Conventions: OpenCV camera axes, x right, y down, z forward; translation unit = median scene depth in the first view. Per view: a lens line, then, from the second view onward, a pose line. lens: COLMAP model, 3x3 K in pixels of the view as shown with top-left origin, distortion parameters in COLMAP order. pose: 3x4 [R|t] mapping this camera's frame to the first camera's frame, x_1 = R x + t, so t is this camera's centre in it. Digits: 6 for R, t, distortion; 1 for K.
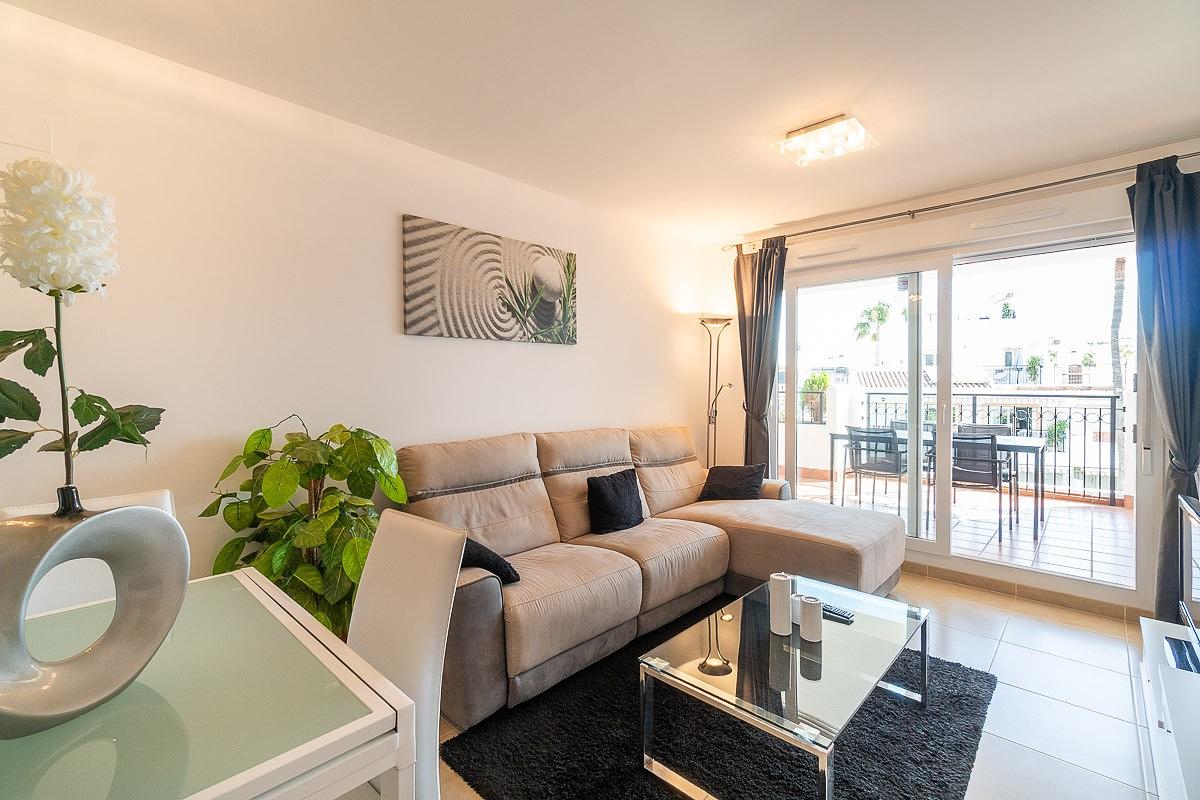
lens RADIAL K [[521.4, 0, 597.4], [0, 521.4, 382.0], [0, 0, 1]] dist [-0.001701, 0.001345]
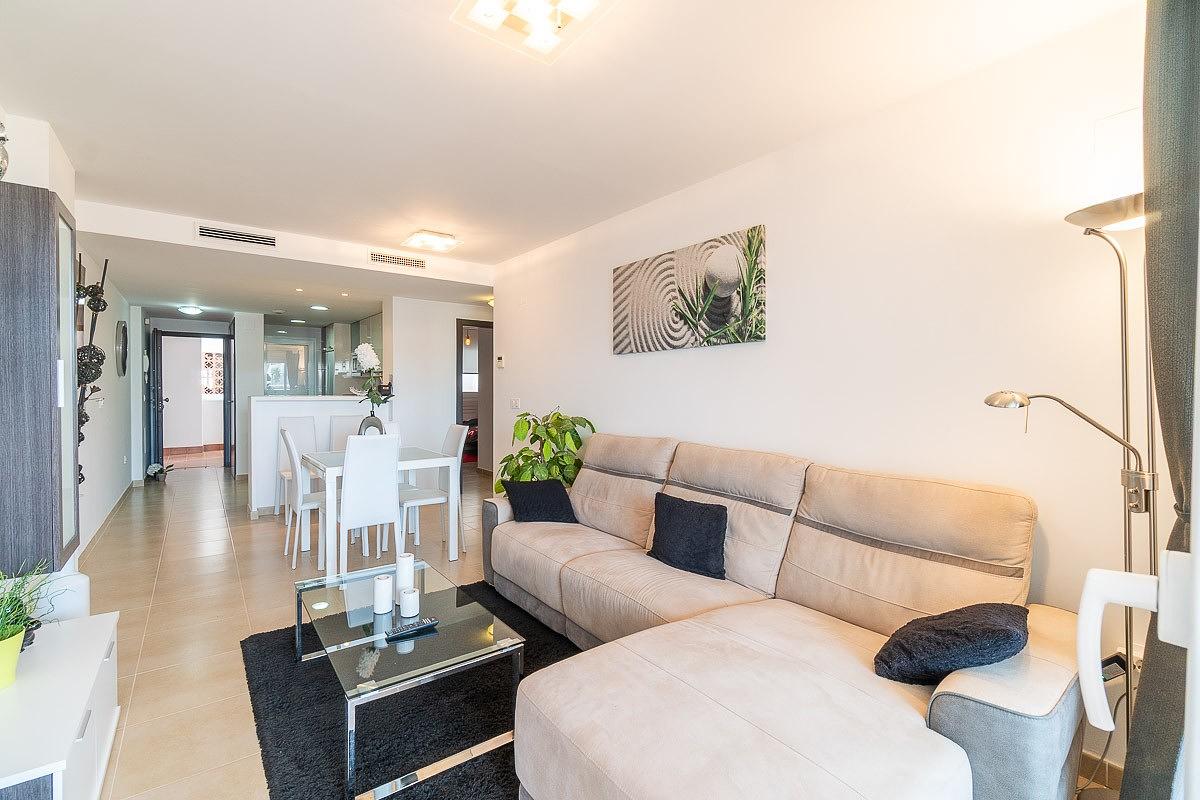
lens RADIAL K [[521.4, 0, 558.0], [0, 521.4, 391.1], [0, 0, 1]] dist [-0.001701, 0.001345]
pose [[-0.201761, 0.001945, -0.979433, 0.852634], [-0.002535, 0.999994, 0.002508, 0.002266], [0.979432, 0.002989, -0.201754, 0.937668]]
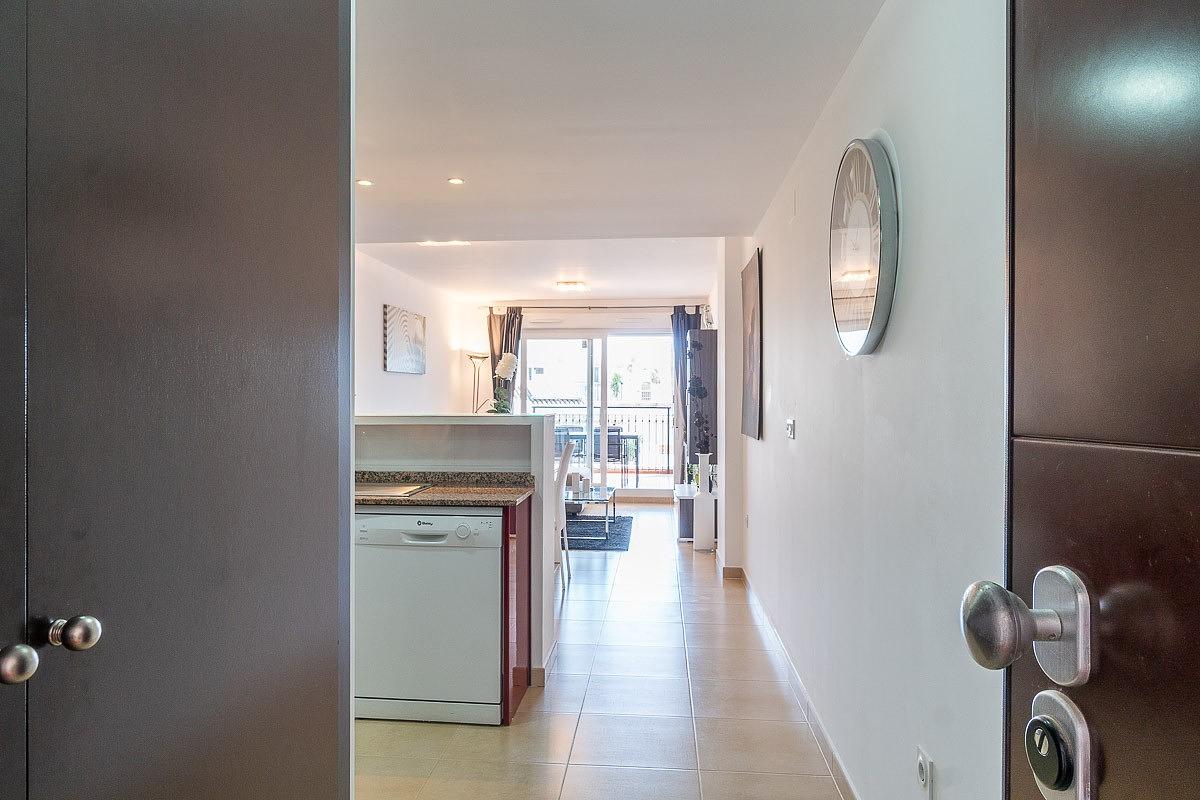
lens RADIAL K [[814.4, 0, 600.2], [0, 814.4, 403.0], [0, 0, 1]] dist [-0.009541, 0.002958]
pose [[0.771825, -0.000337, 0.635835, -1.321950], [-0.003816, 0.999979, 0.005162, 0.002210], [-0.635824, -0.006410, 0.771808, -1.376786]]
